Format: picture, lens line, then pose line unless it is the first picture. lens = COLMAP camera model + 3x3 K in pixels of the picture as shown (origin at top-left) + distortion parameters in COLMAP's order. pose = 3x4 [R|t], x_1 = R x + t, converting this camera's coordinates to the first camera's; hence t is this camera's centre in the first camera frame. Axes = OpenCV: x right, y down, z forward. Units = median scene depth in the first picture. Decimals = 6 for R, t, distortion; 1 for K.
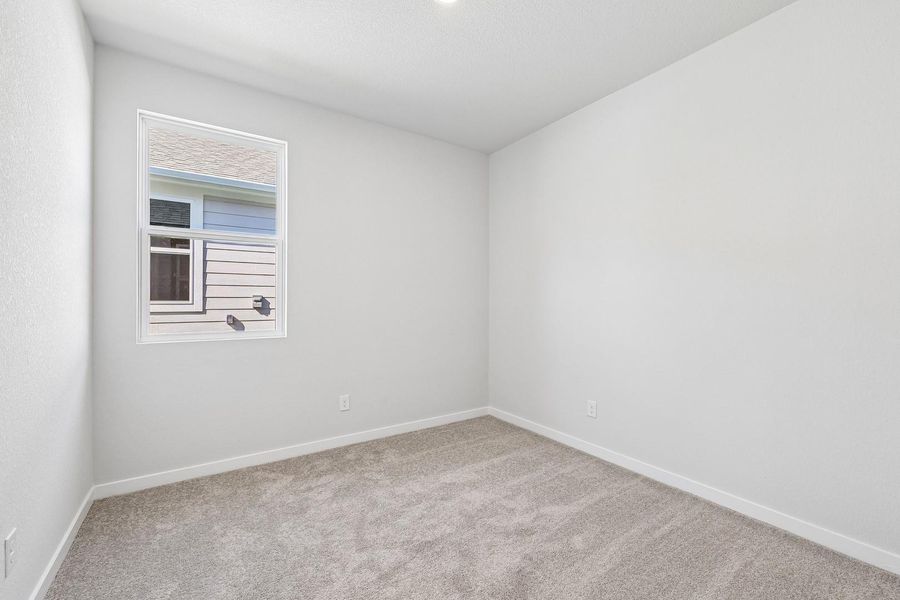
lens RADIAL K [[378.7, 0, 454.8], [0, 378.7, 296.1], [0, 0, 1]] dist [0.000232, 0.000278]
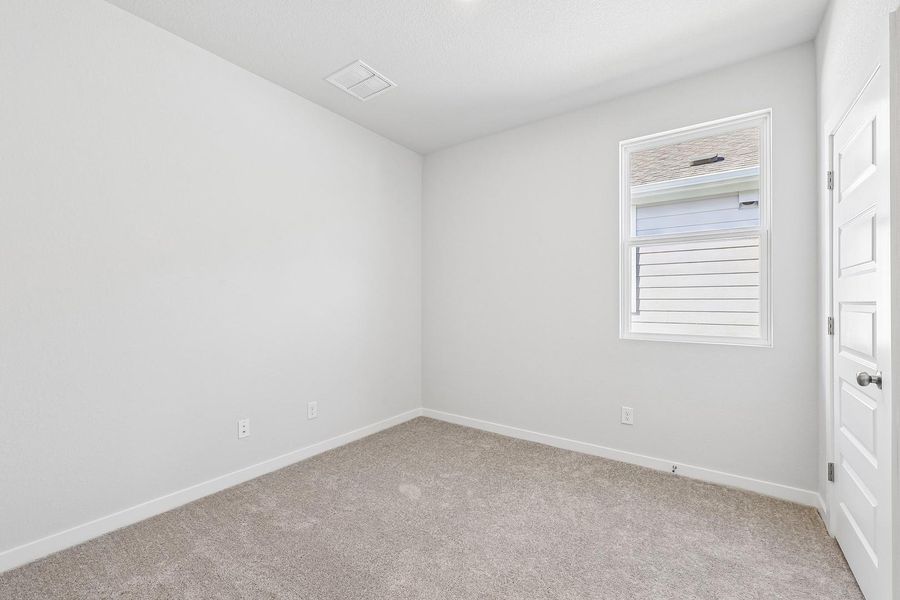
lens RADIAL K [[378.7, 0, 449.6], [0, 378.7, 301.2], [0, 0, 1]] dist [0.000232, 0.000278]
pose [[0.362601, -0.001183, -0.931944, 0.477341], [0.009165, 0.999955, 0.002296, 0.005370], [0.931899, -0.009374, 0.362596, 0.349728]]
